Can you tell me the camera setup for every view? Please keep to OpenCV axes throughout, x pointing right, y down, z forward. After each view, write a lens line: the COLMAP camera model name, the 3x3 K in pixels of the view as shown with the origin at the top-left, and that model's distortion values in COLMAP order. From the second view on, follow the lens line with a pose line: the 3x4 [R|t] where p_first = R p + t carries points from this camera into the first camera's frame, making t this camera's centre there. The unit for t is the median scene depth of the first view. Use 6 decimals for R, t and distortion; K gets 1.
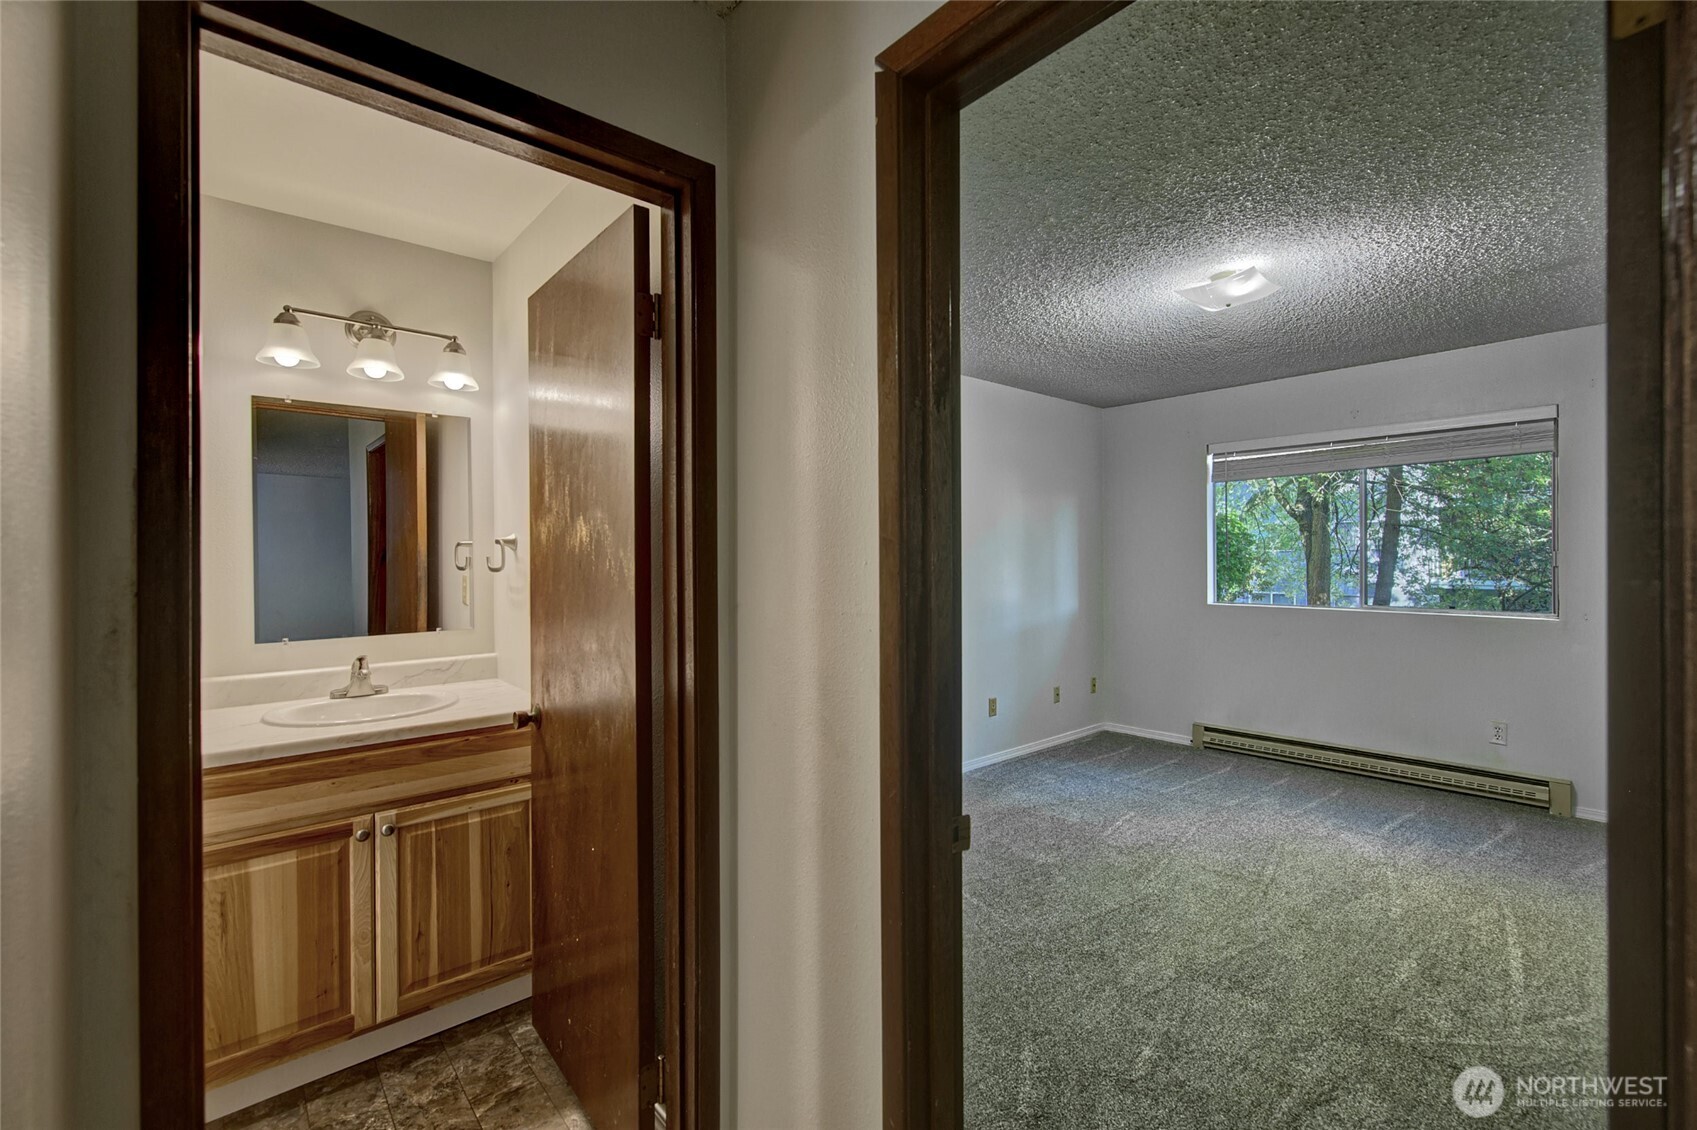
lens RADIAL K [[724.6, 0, 853.2], [0, 724.6, 555.8], [0, 0, 1]] dist [0.001797, 0.000192]
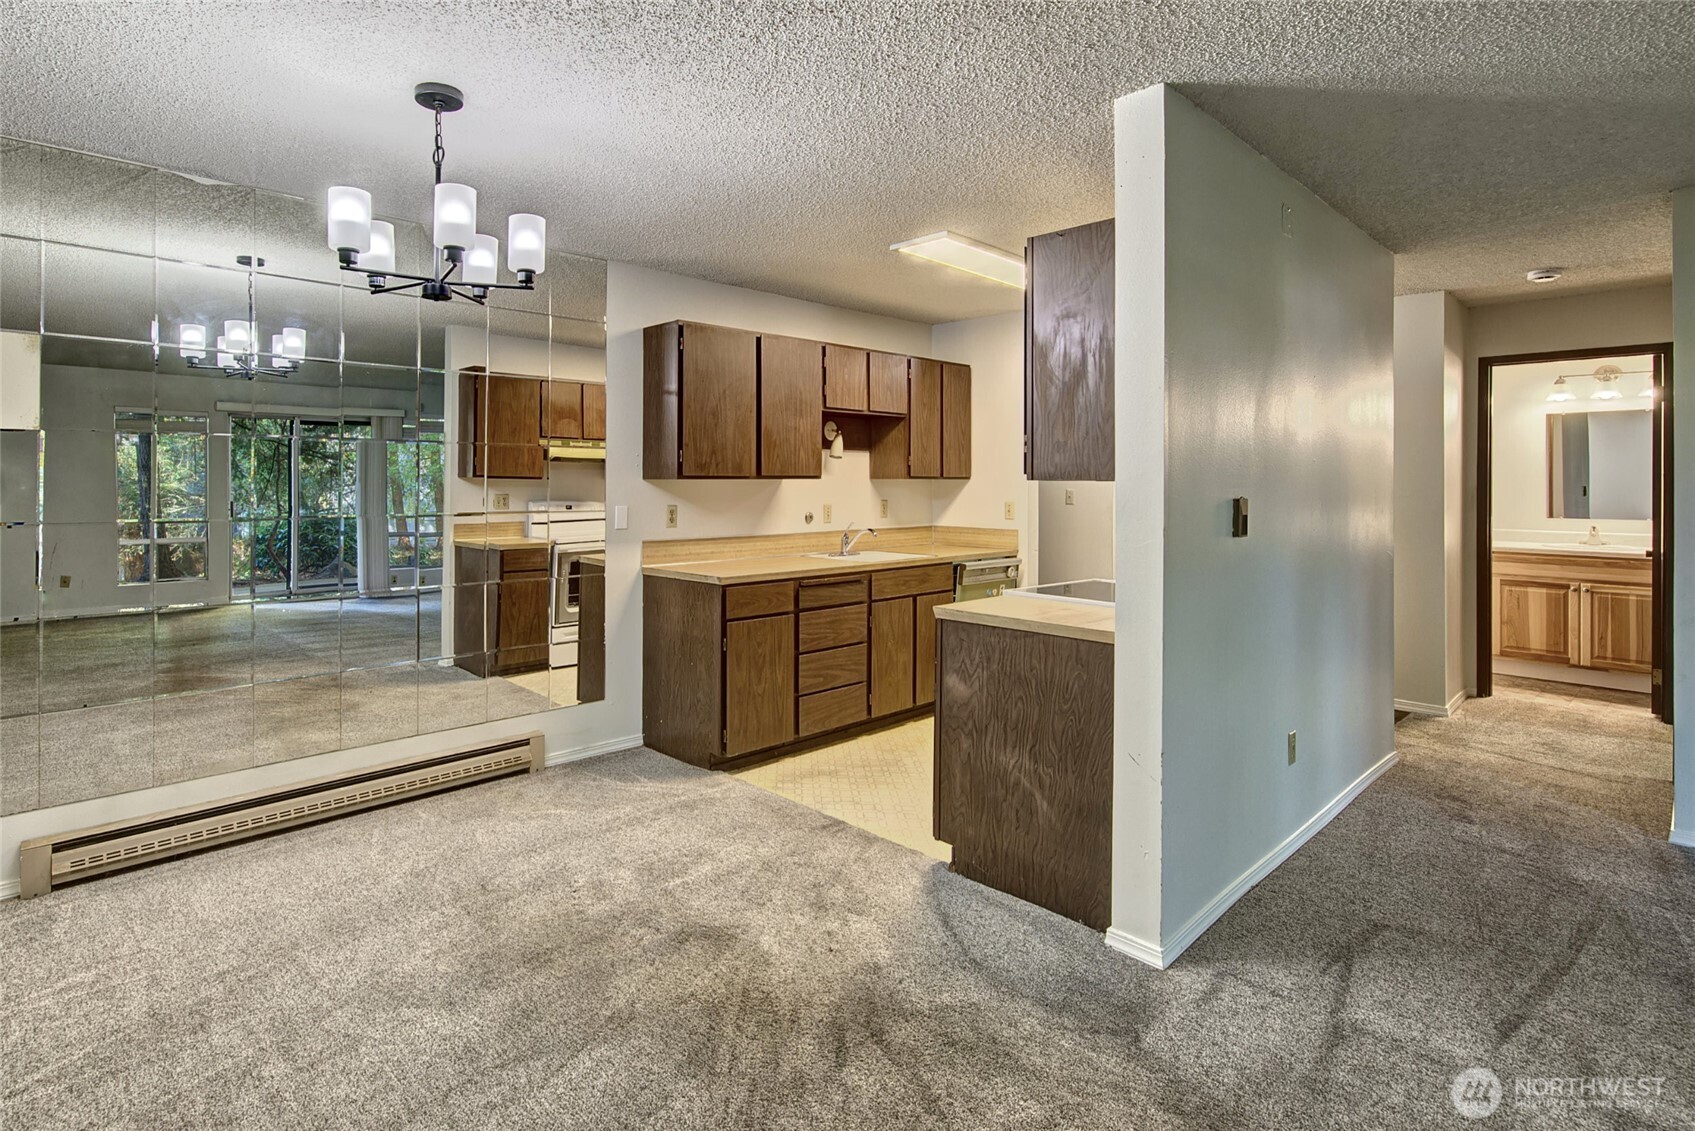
lens RADIAL K [[838.4, 0, 725.5], [0, 838.4, 481.8], [0, 0, 1]] dist [-0.000242, 0.001160]
pose [[-0.010312, 0.008731, -0.999909, 1.261503], [-0.002598, 0.999958, 0.008758, -0.008881], [0.999943, 0.002689, -0.010289, -1.074369]]
